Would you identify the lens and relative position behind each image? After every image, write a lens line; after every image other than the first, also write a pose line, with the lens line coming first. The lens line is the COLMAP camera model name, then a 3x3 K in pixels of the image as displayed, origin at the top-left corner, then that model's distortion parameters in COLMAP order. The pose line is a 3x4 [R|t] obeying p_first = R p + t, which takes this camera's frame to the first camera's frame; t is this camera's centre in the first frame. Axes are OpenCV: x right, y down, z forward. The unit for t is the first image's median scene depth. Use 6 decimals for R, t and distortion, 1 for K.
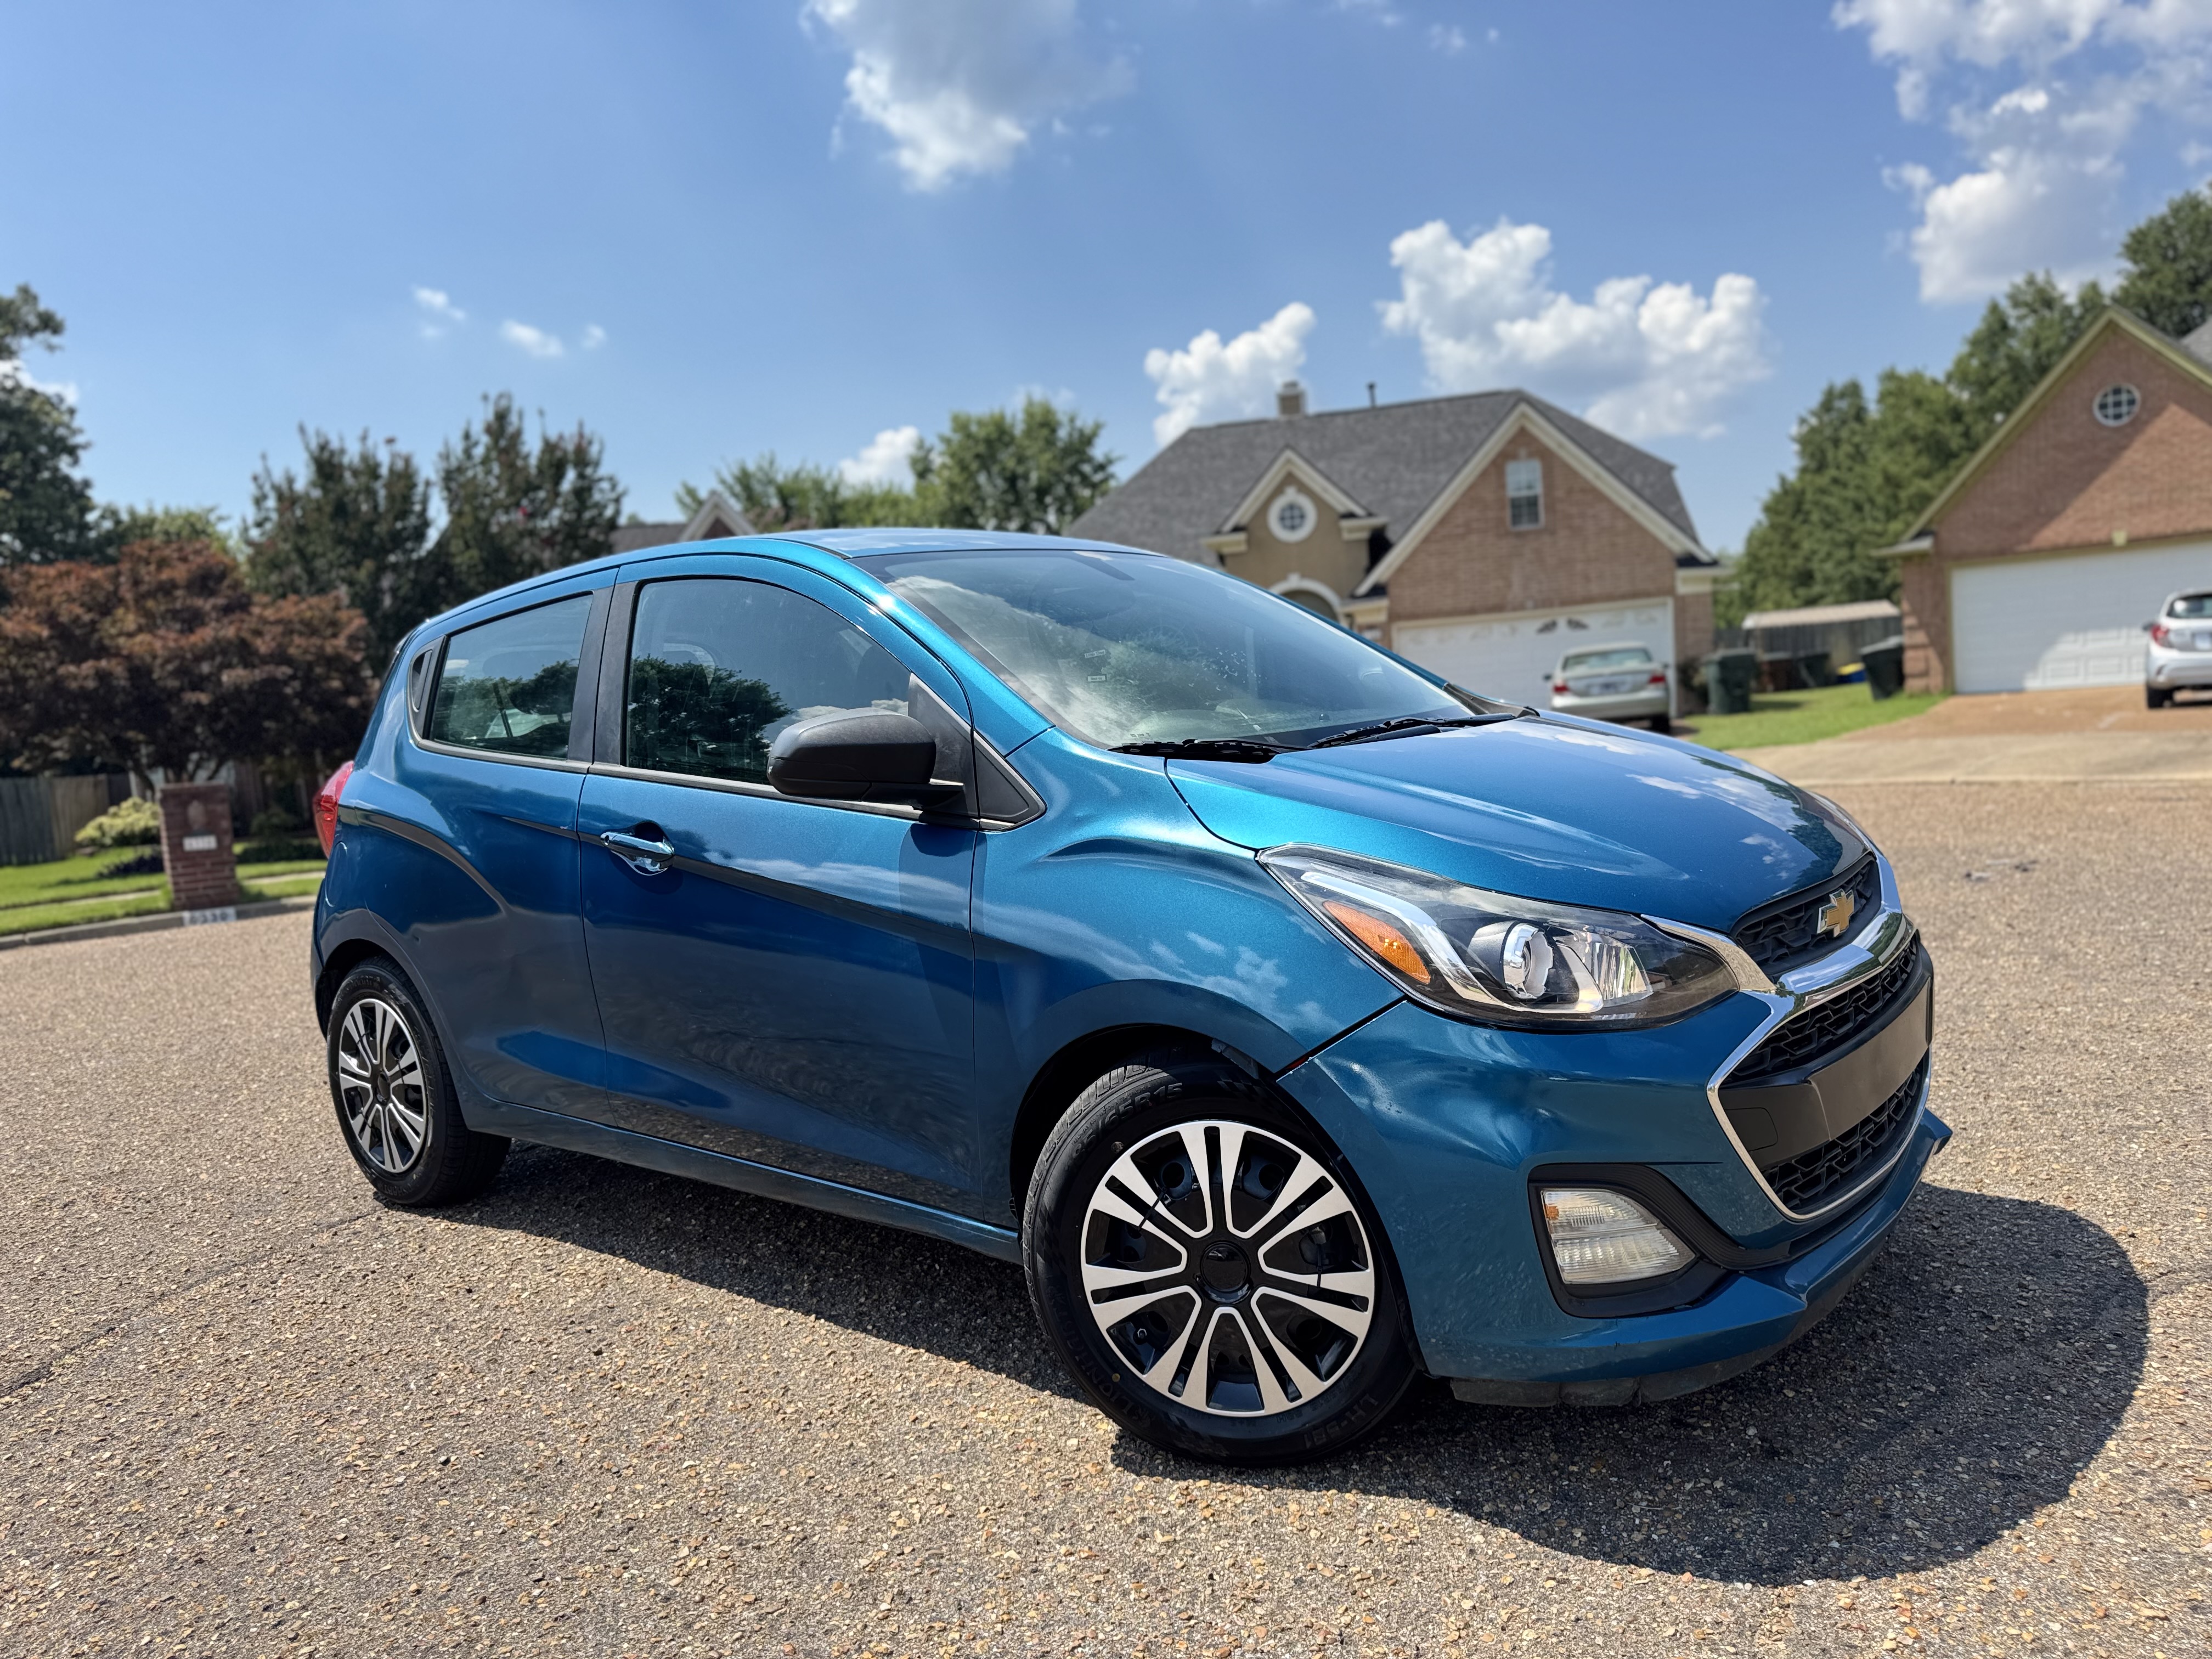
lens RADIAL K [[1568.4, 0, 1106.0], [0, 1568.4, 829.5], [0, 0, 1]] dist [0.040311, -0.067434]
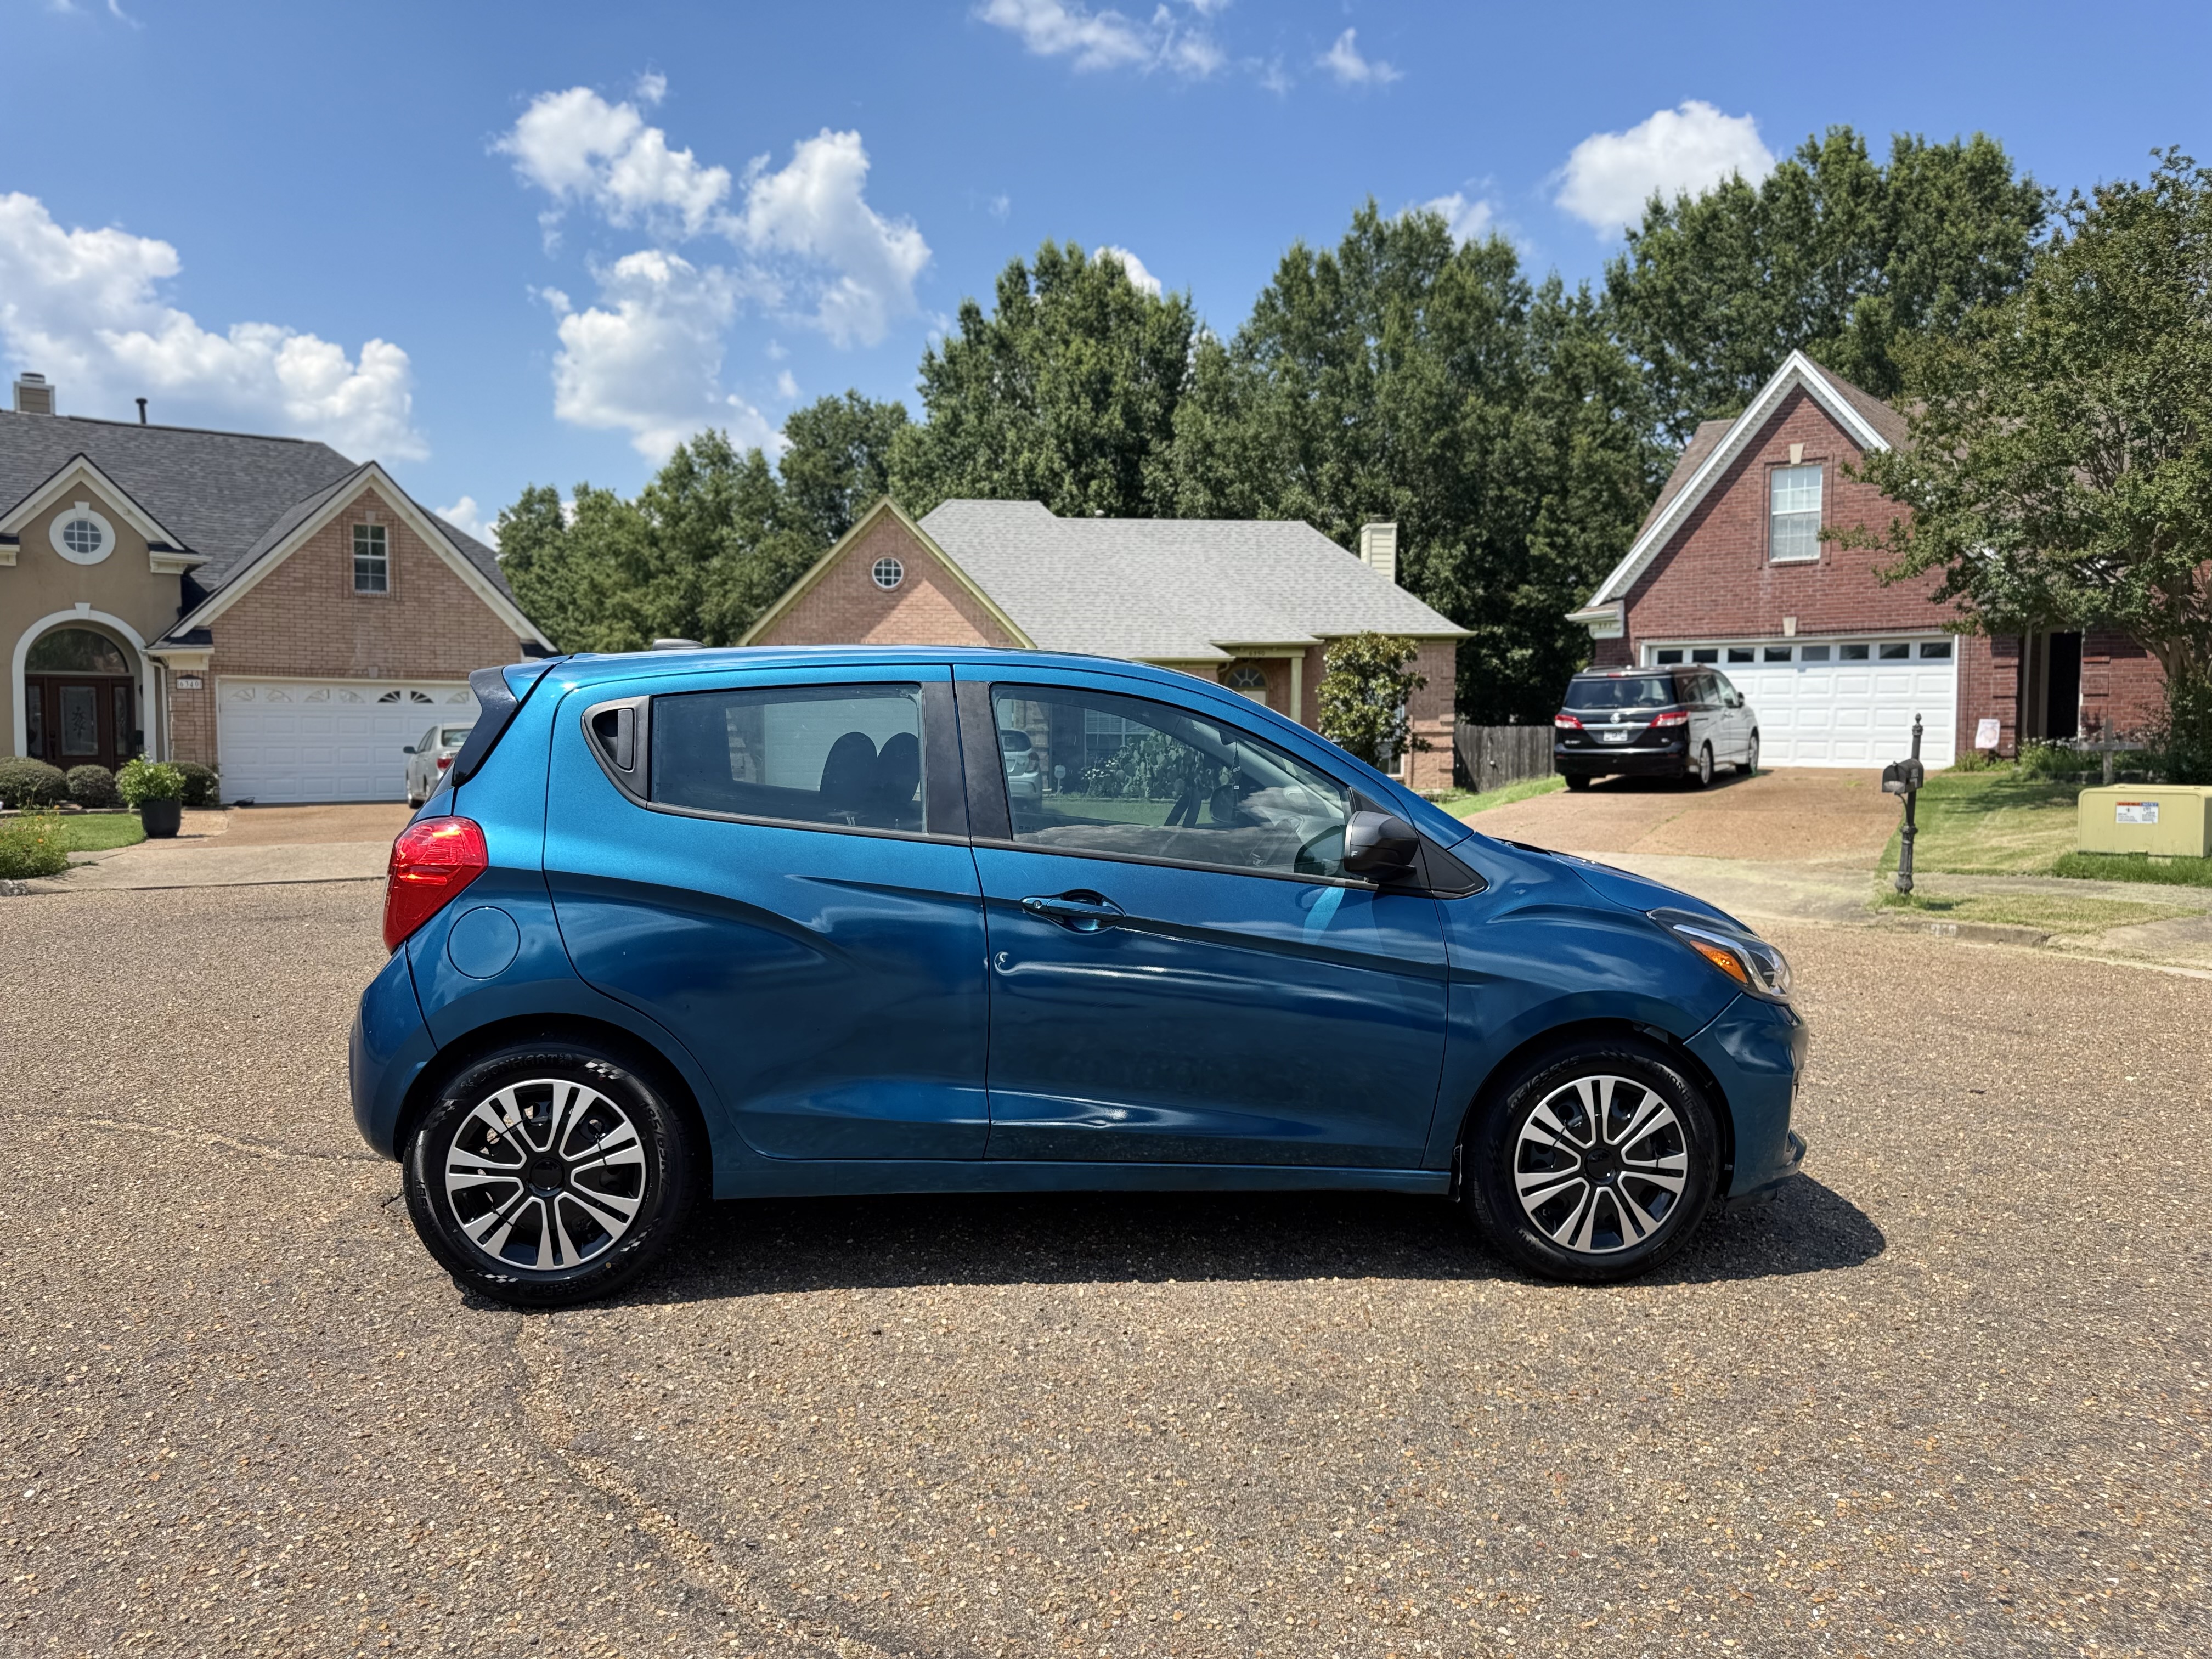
lens RADIAL K [[1568.4, 0, 1106.0], [0, 1568.4, 829.5], [0, 0, 1]] dist [0.040311, -0.067434]
pose [[0.676995, 0.042994, 0.734730, -0.128872], [-0.006649, 0.998609, -0.052309, 0.000964], [-0.735957, 0.030528, 0.676340, 0.018468]]
